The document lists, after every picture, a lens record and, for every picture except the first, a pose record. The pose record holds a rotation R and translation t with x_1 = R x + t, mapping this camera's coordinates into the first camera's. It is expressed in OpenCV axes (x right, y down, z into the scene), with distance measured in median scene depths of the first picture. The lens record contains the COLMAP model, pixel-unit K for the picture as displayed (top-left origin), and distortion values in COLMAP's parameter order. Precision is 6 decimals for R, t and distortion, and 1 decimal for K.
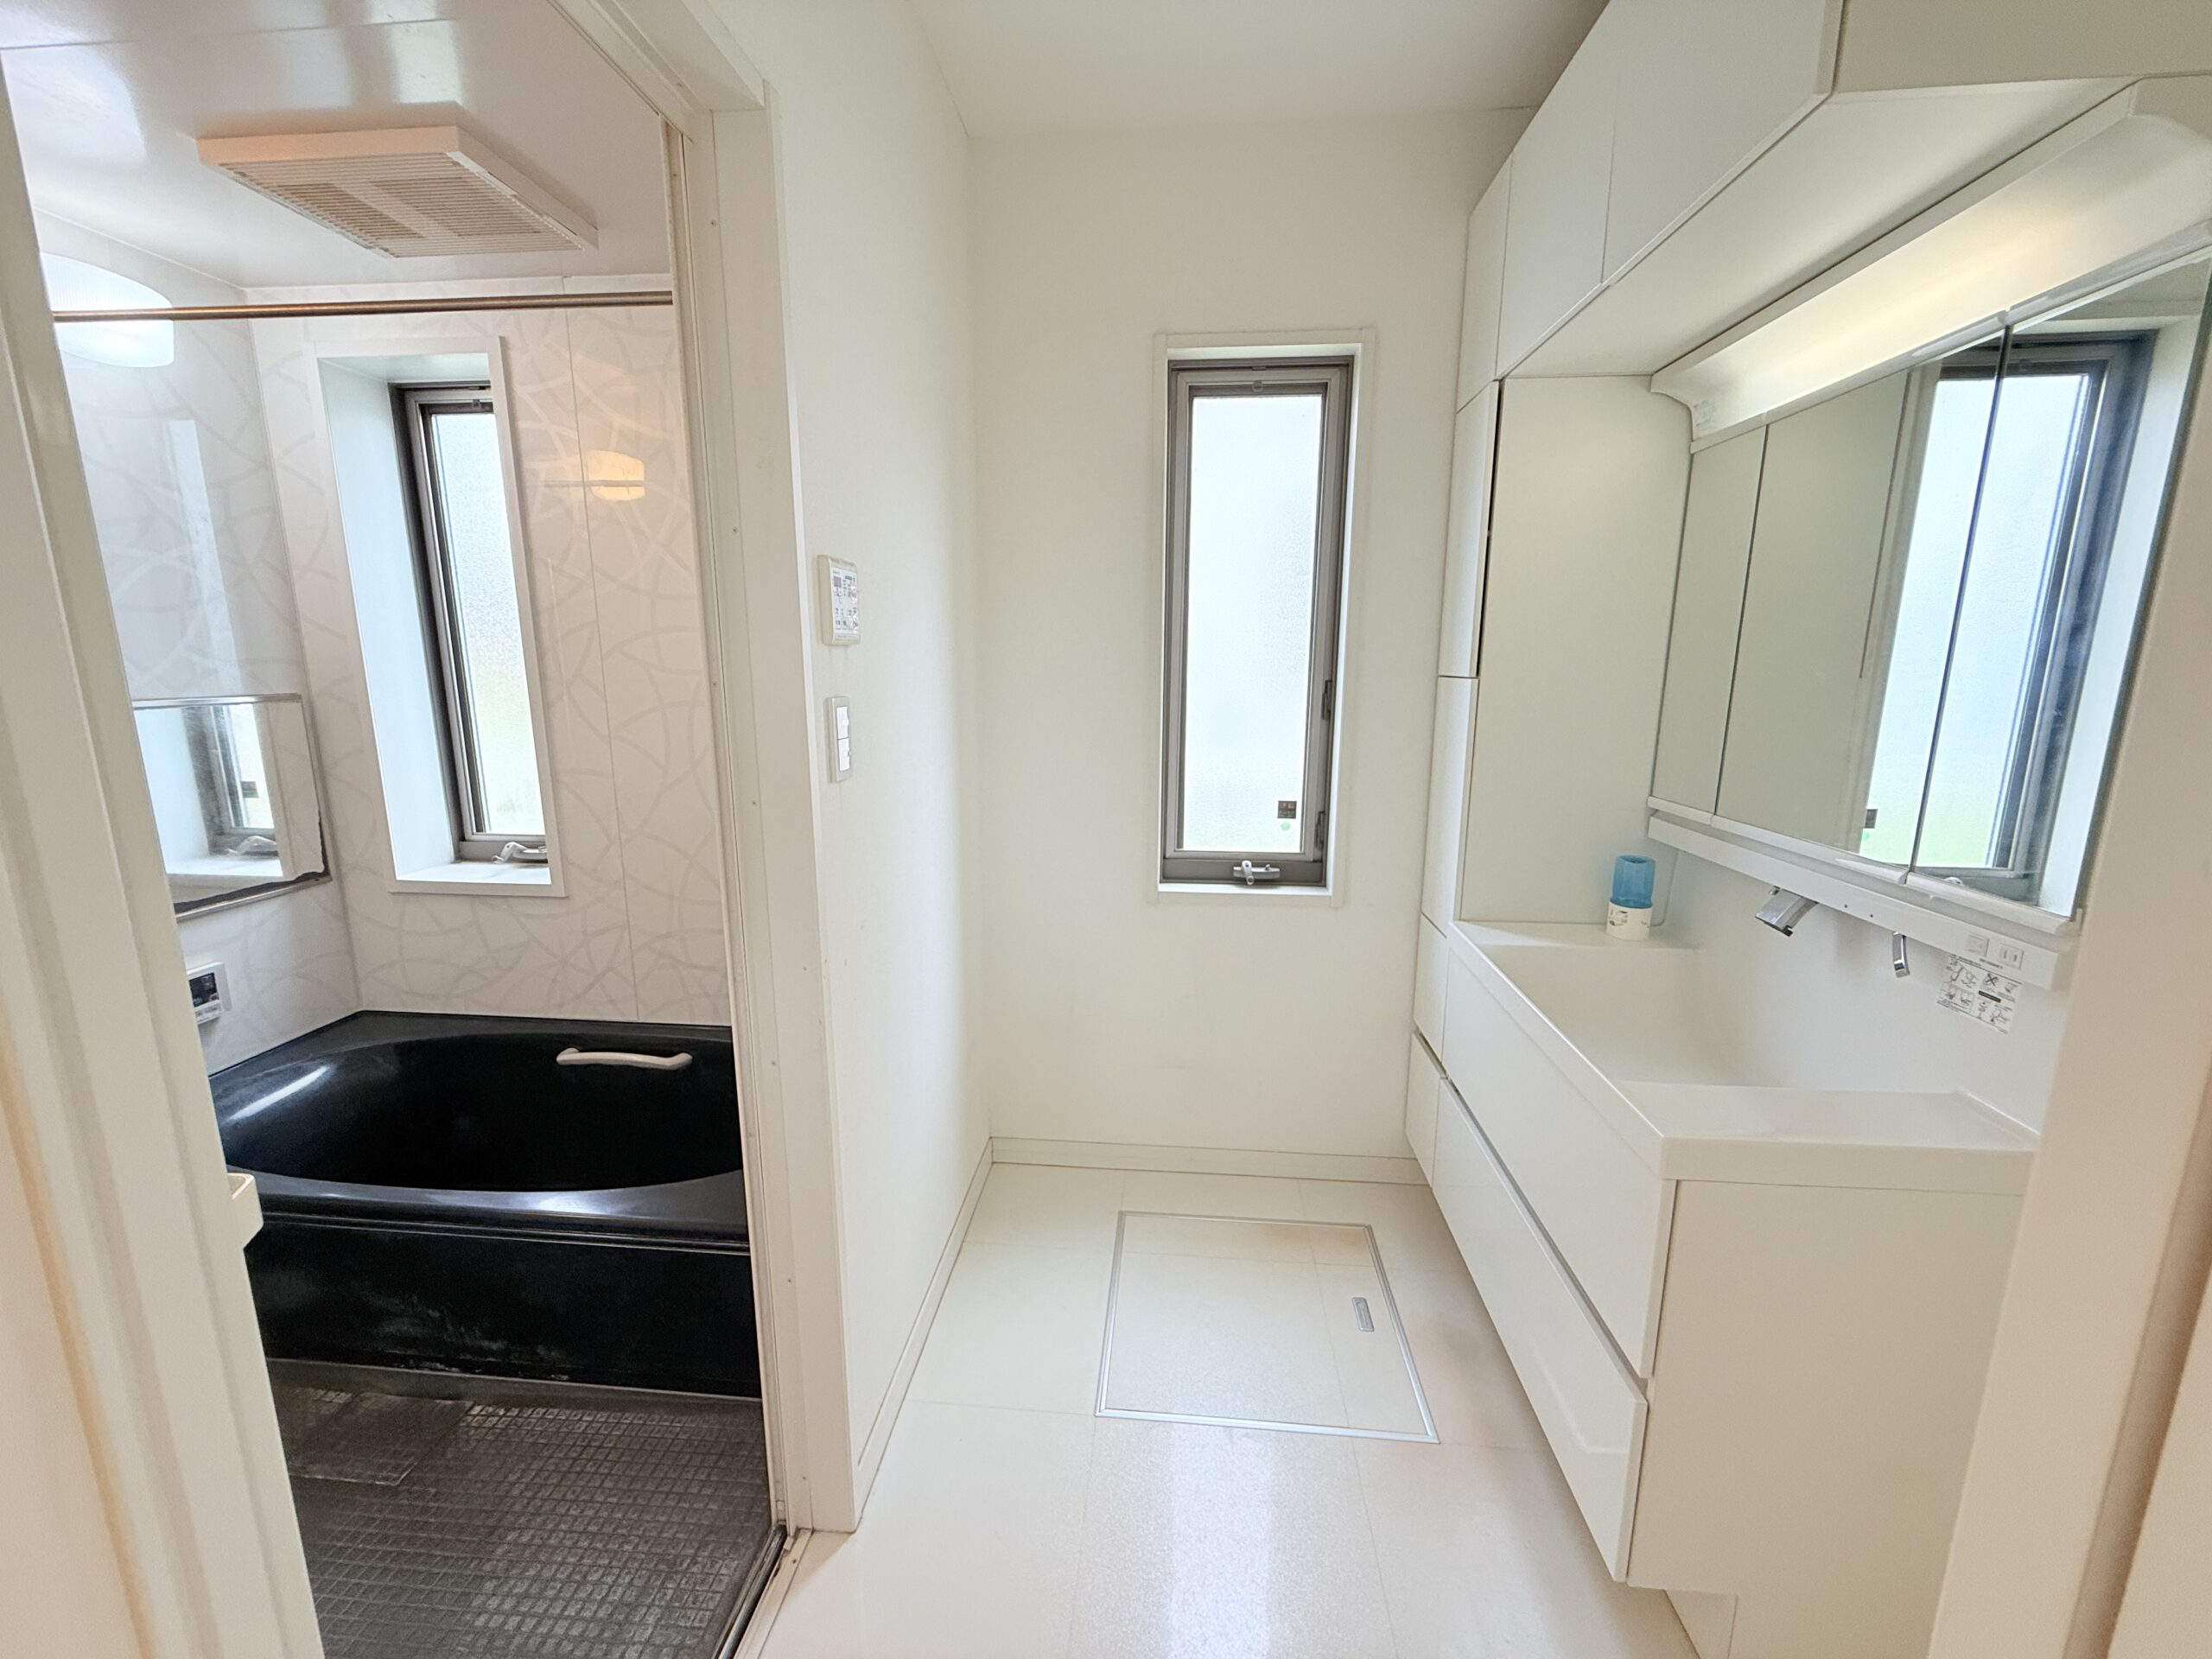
lens RADIAL K [[884.0, 0, 1103.3], [0, 884.0, 831.1], [0, 0, 1]] dist [0.000124, -0.000643]
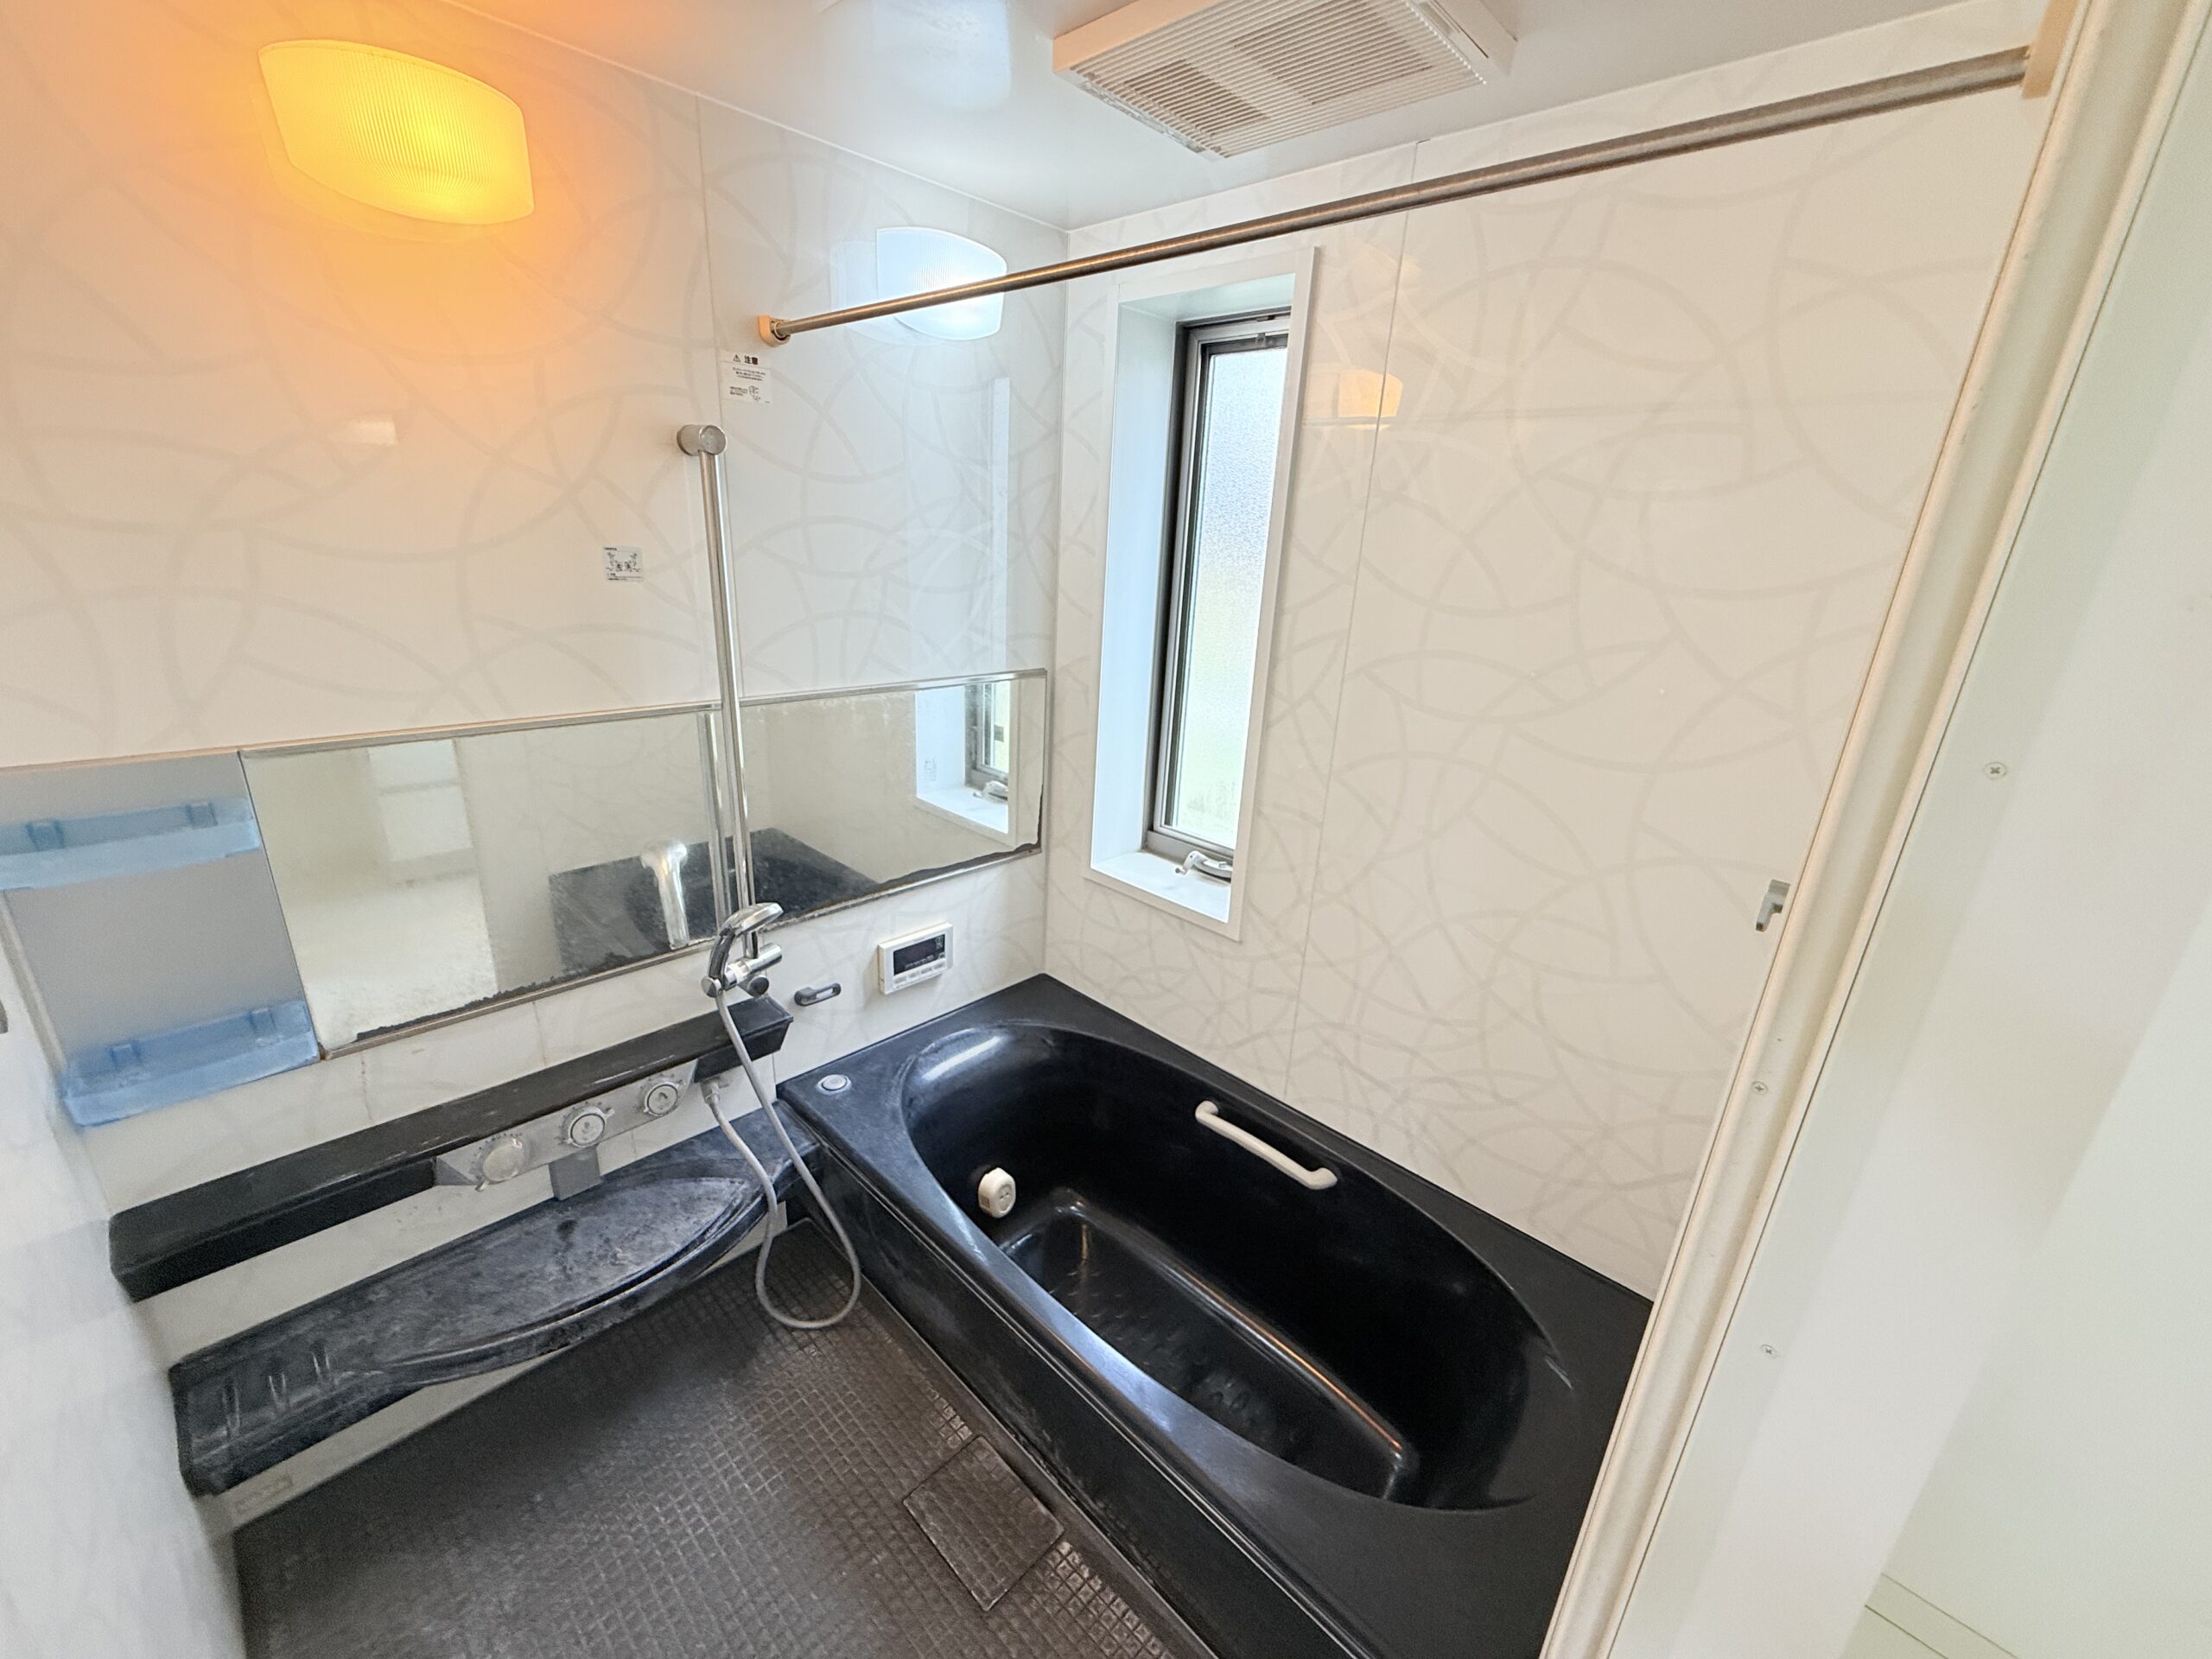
lens RADIAL K [[884.0, 0, 1103.3], [0, 884.0, 831.1], [0, 0, 1]] dist [0.000124, -0.000643]
pose [[0.778170, 0.237103, -0.581578, -0.240236], [-0.167131, 0.970789, 0.172153, -0.157814], [0.605408, -0.036764, 0.795066, 0.244651]]
